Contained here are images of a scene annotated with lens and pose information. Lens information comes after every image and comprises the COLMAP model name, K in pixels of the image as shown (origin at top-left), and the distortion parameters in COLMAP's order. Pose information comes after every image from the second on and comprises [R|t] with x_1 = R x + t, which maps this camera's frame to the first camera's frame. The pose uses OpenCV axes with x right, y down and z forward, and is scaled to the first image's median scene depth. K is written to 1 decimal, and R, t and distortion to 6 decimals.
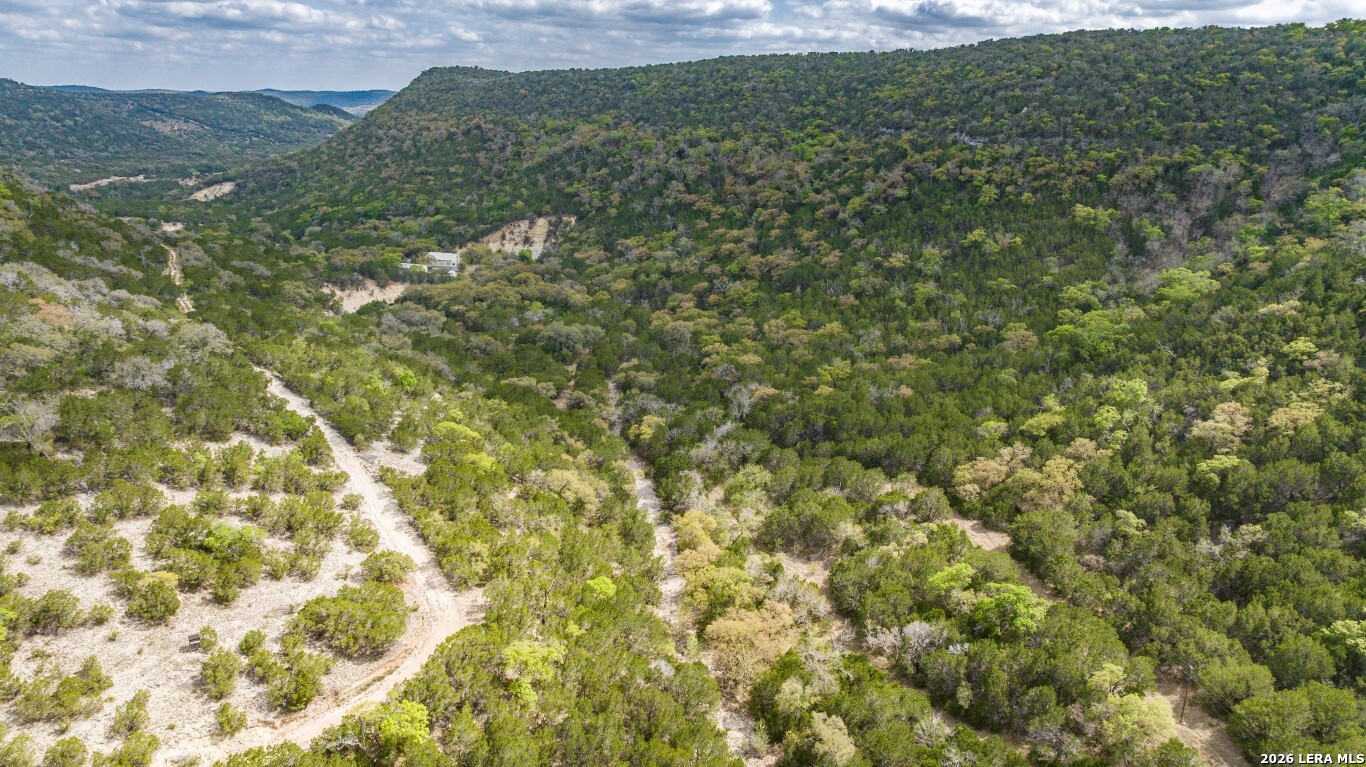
lens RADIAL K [[967.0, 0, 683.2], [0, 967.0, 383.5], [0, 0, 1]] dist [0.000302, -0.000167]
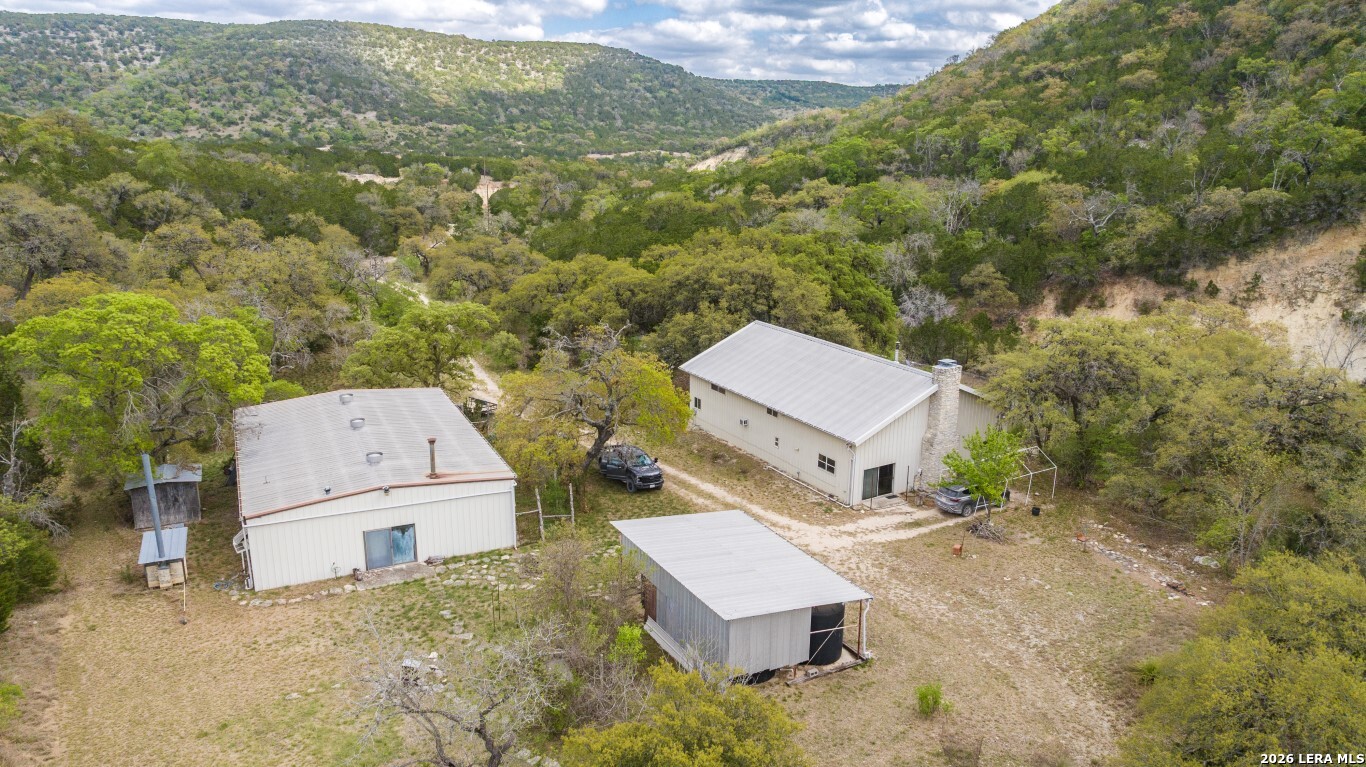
lens RADIAL K [[967.0, 0, 683.0], [0, 967.0, 383.8], [0, 0, 1]] dist [0.000302, -0.000167]
pose [[0.781541, 0.165553, -0.601486, -0.158019], [-0.184508, 0.982353, 0.030642, -0.106981], [0.595944, 0.087031, 0.798296, 0.733582]]
